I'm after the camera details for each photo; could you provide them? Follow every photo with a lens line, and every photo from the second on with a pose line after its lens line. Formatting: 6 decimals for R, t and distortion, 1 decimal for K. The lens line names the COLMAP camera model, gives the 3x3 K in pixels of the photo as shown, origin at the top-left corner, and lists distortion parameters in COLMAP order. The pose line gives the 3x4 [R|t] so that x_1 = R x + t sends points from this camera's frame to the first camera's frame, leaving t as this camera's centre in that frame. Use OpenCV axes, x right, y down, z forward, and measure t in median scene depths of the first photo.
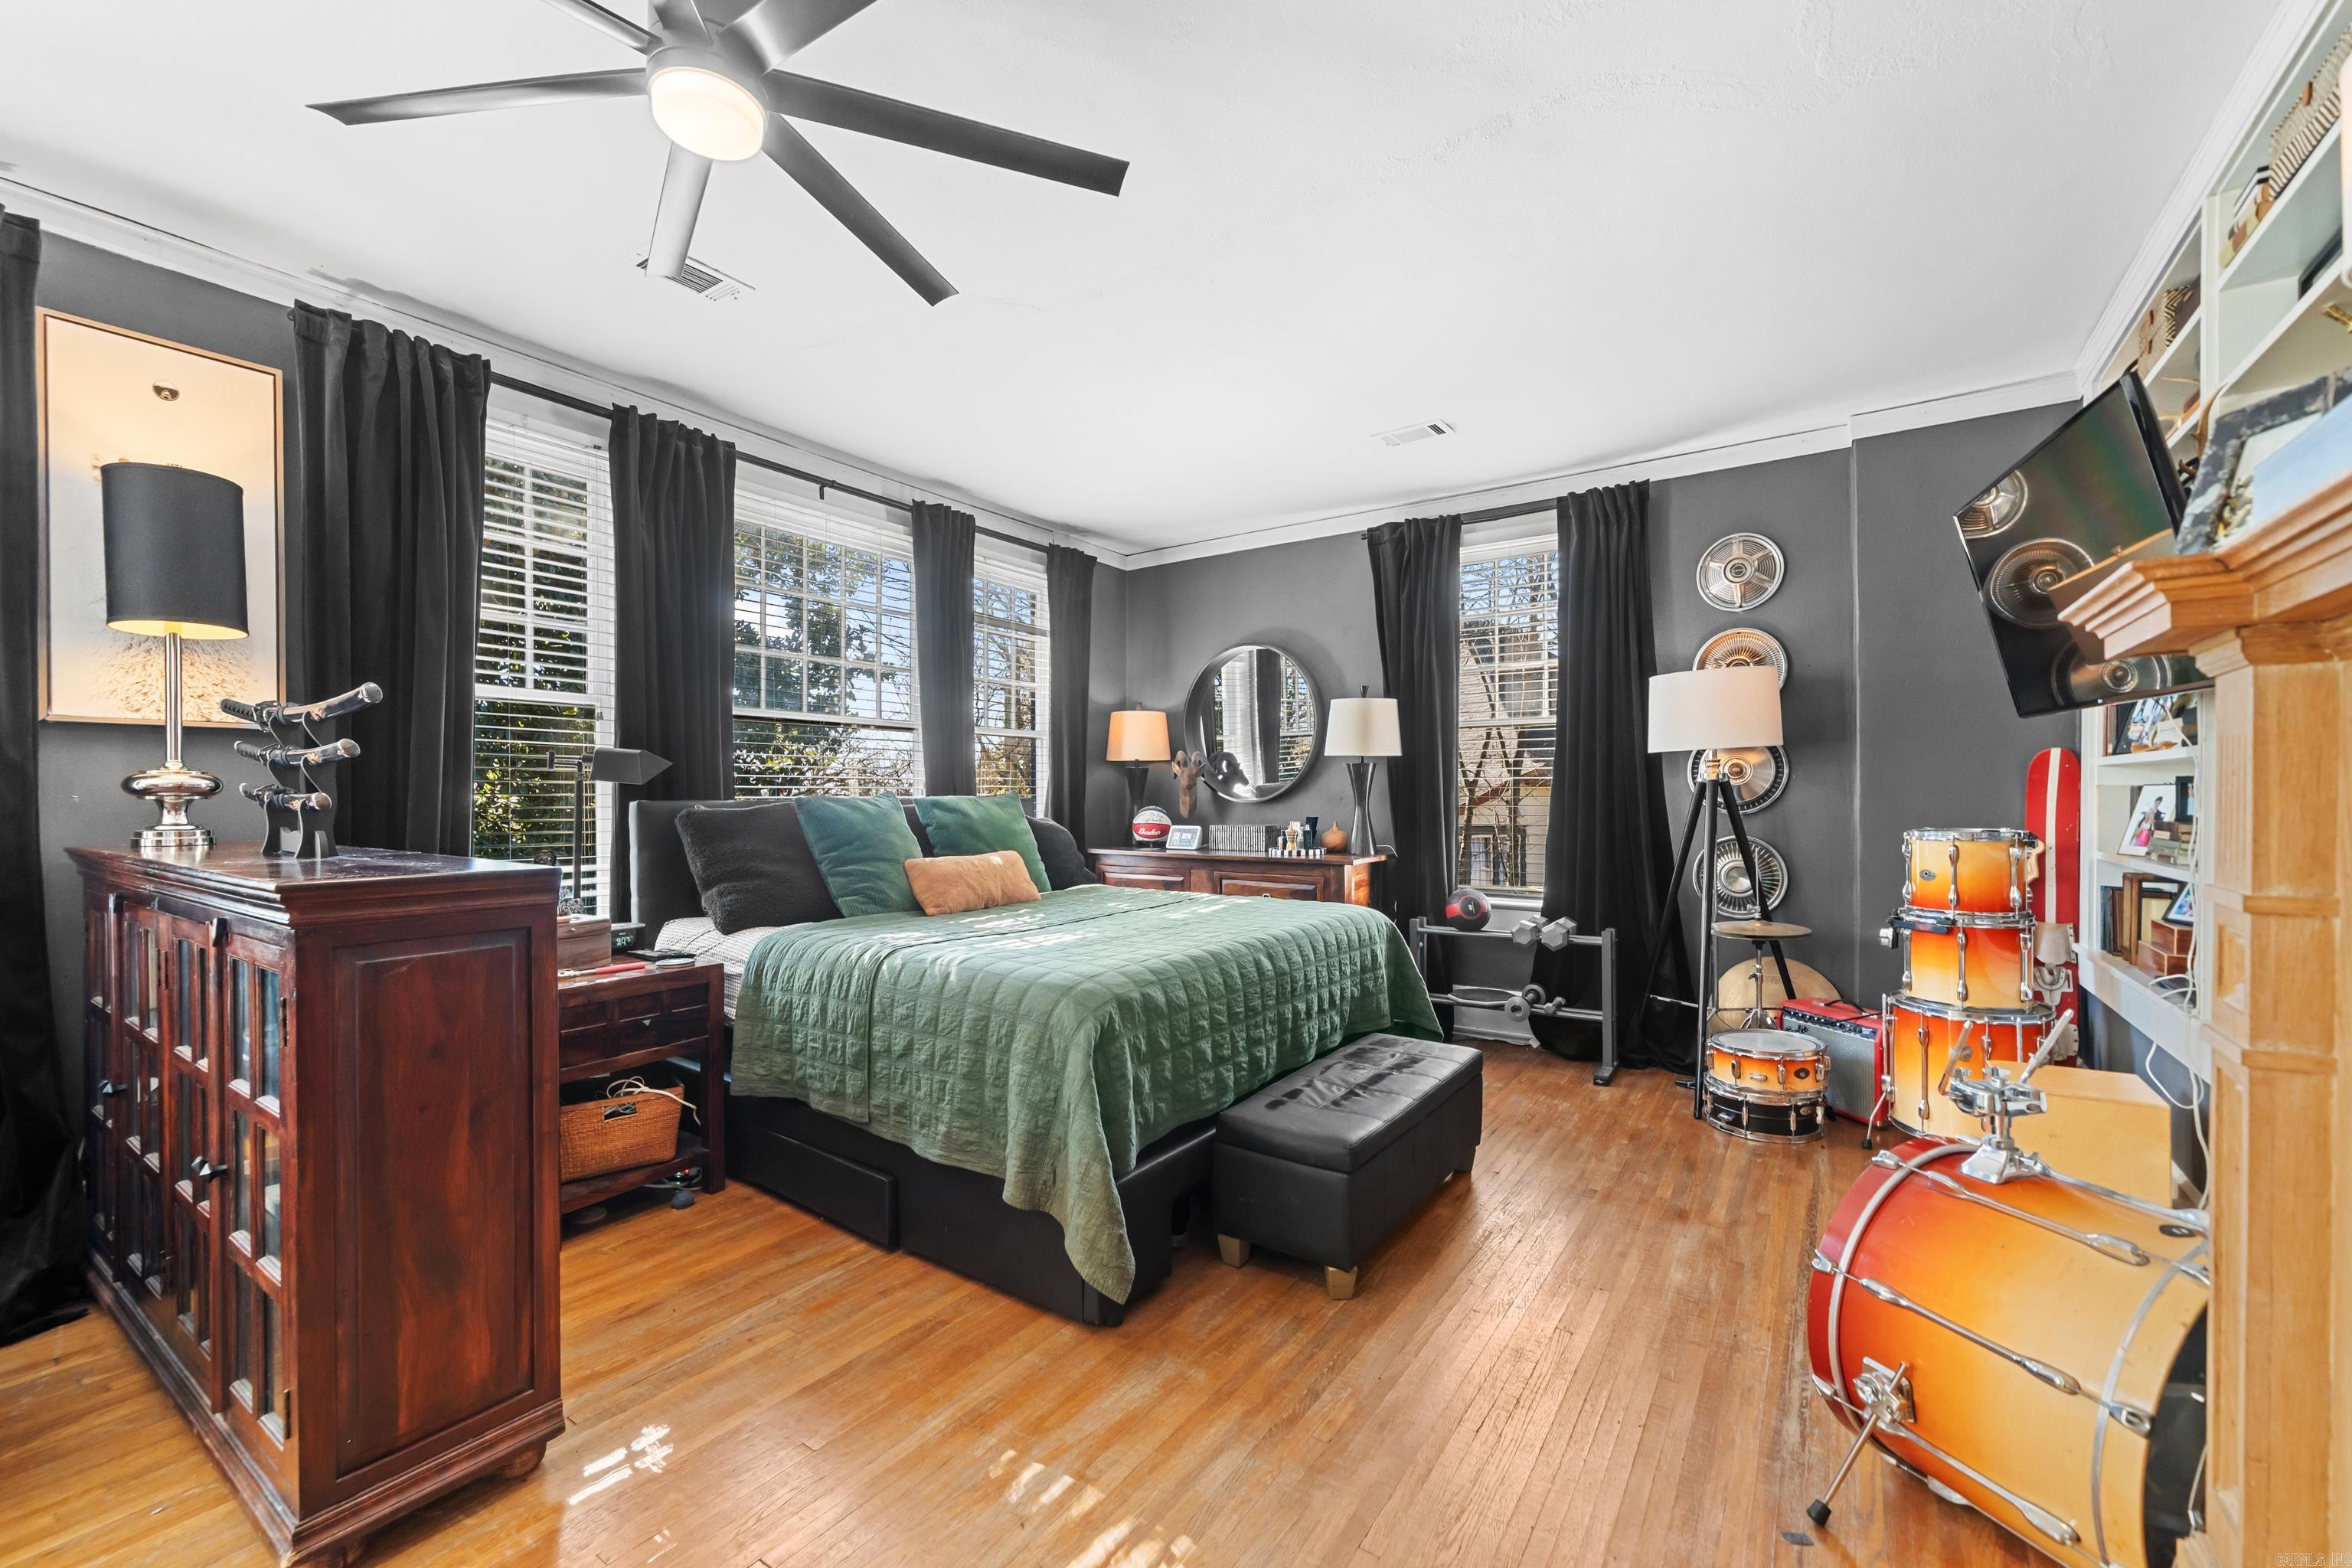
lens RADIAL K [[967.3, 0, 1176.3], [0, 967.3, 795.2], [0, 0, 1]] dist [-0.000007, -0.000005]
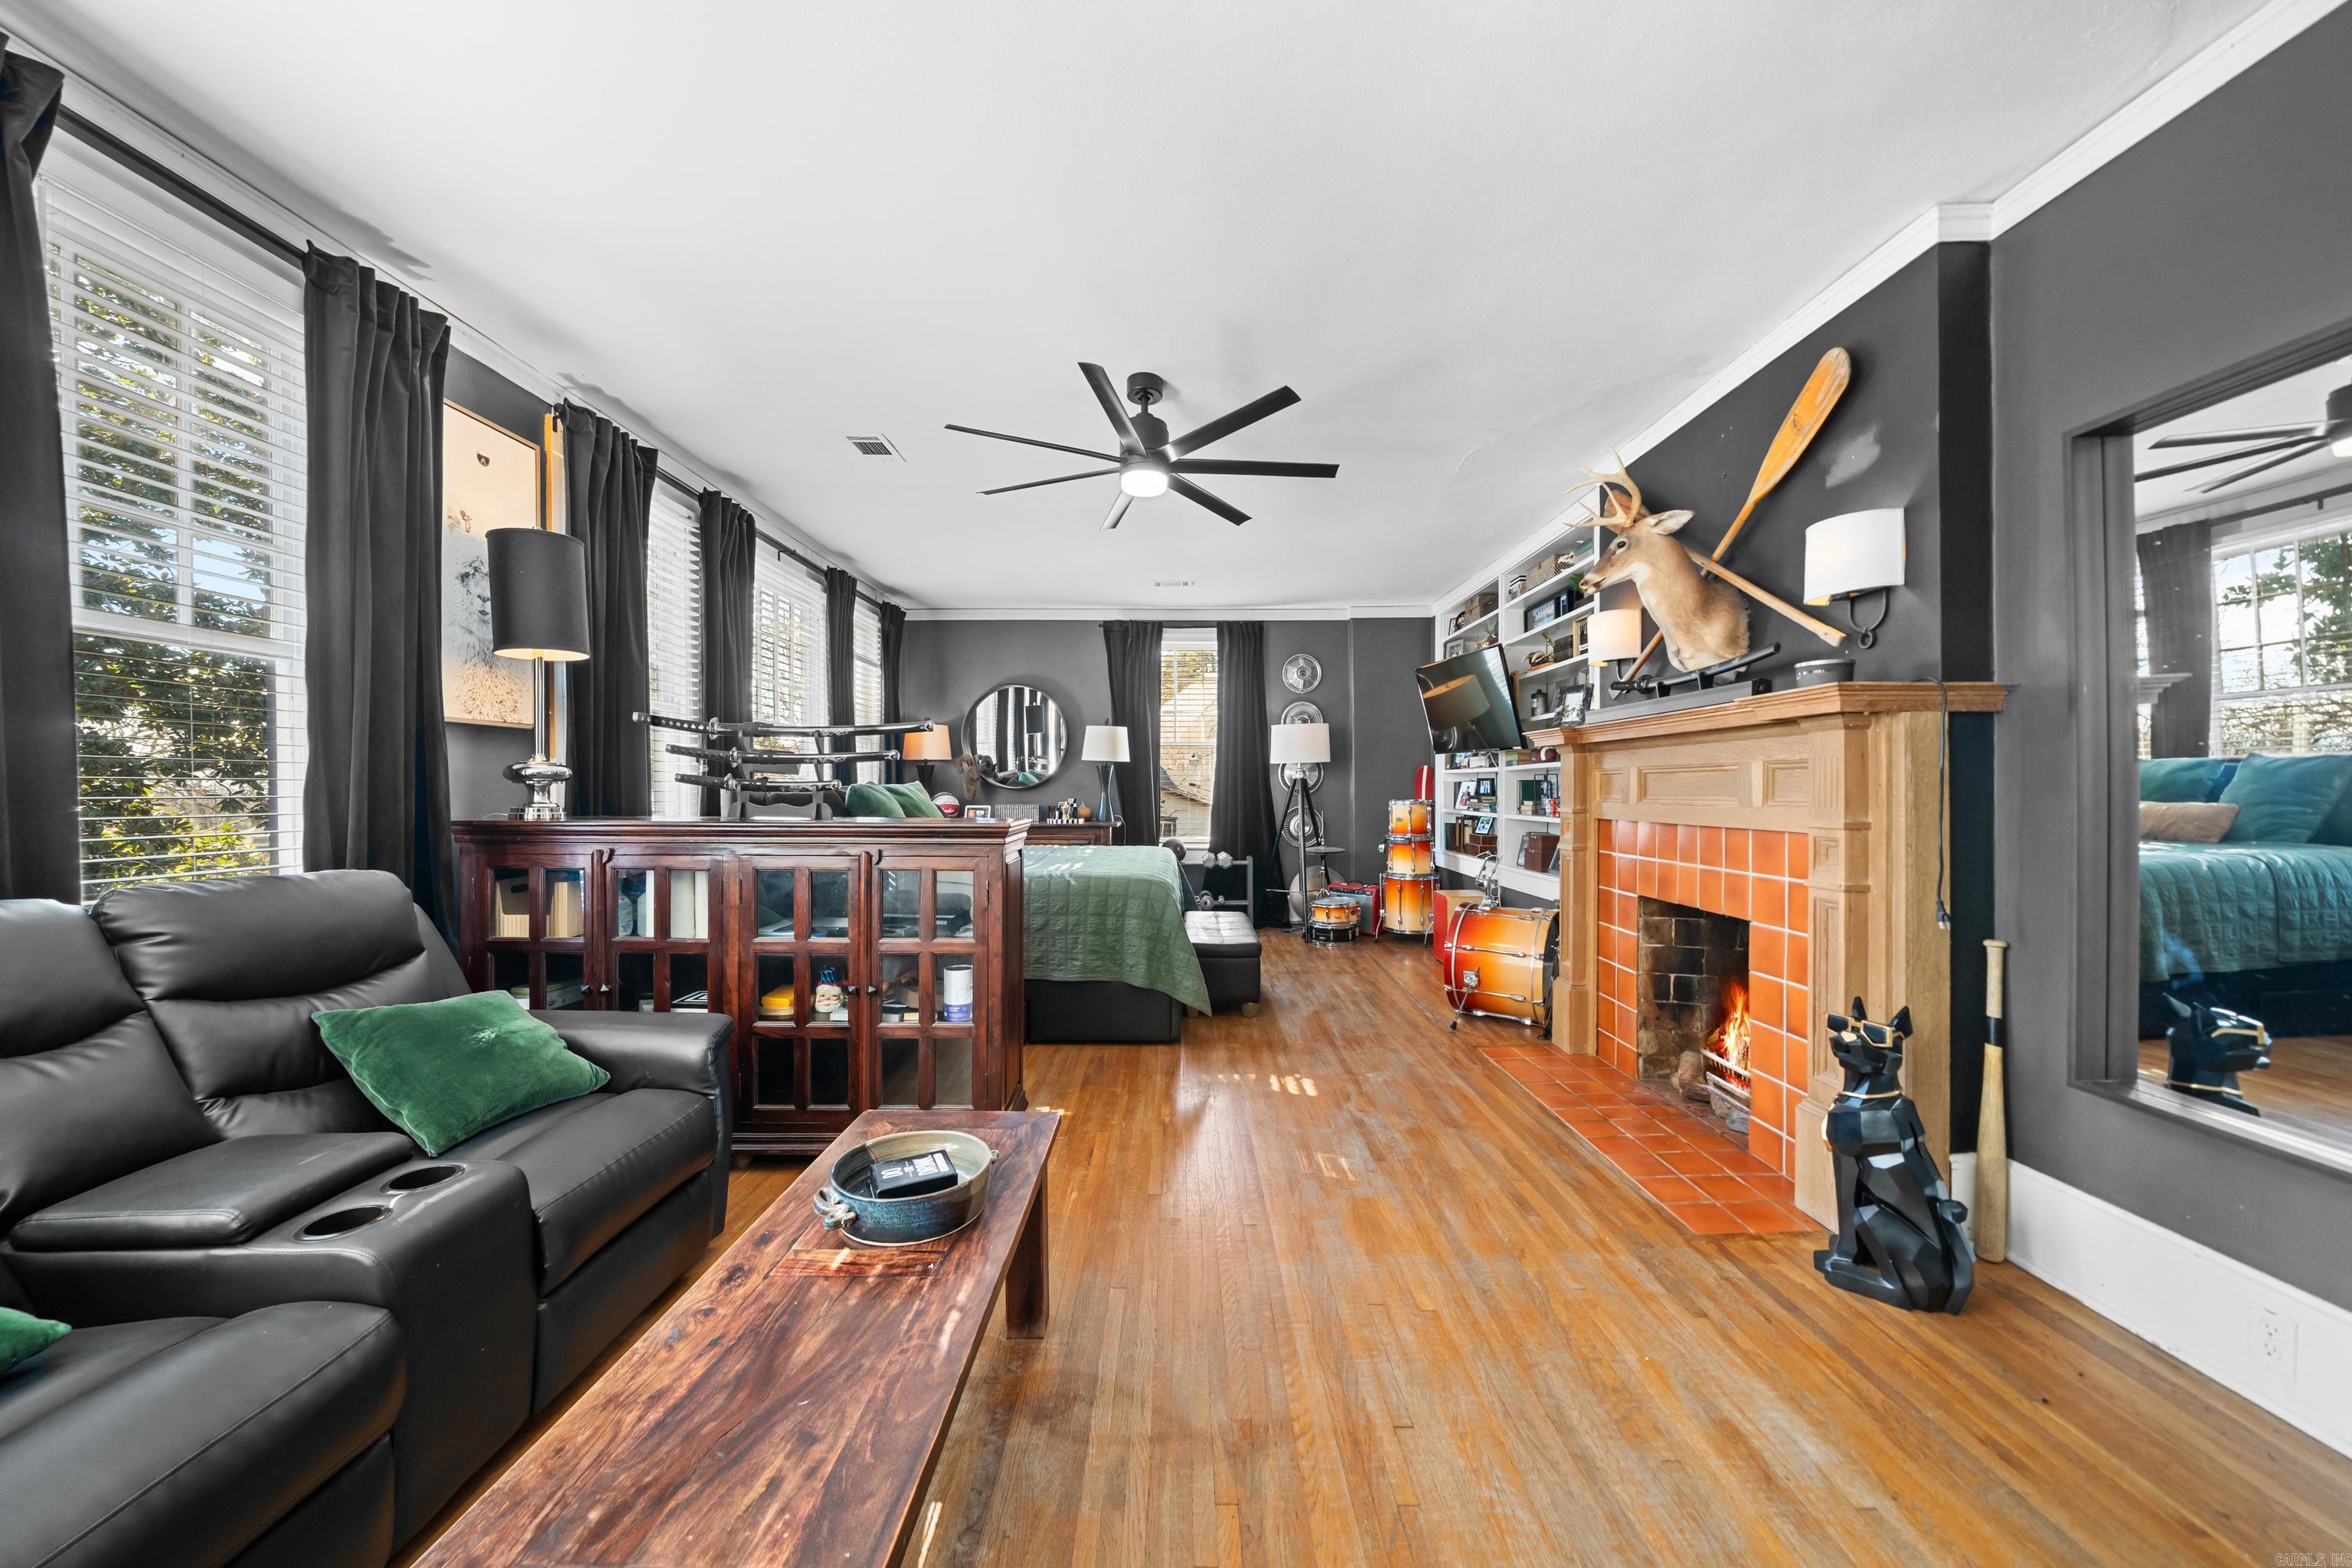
lens RADIAL K [[803.4, 0, 1174.1], [0, 803.4, 782.4], [0, 0, 1]] dist [-0.000299, -0.000001]
pose [[0.830982, 0.004825, 0.556279, -0.670092], [-0.002590, 0.999985, -0.004805, 0.002907], [-0.556294, 0.002552, 0.830982, -0.273966]]
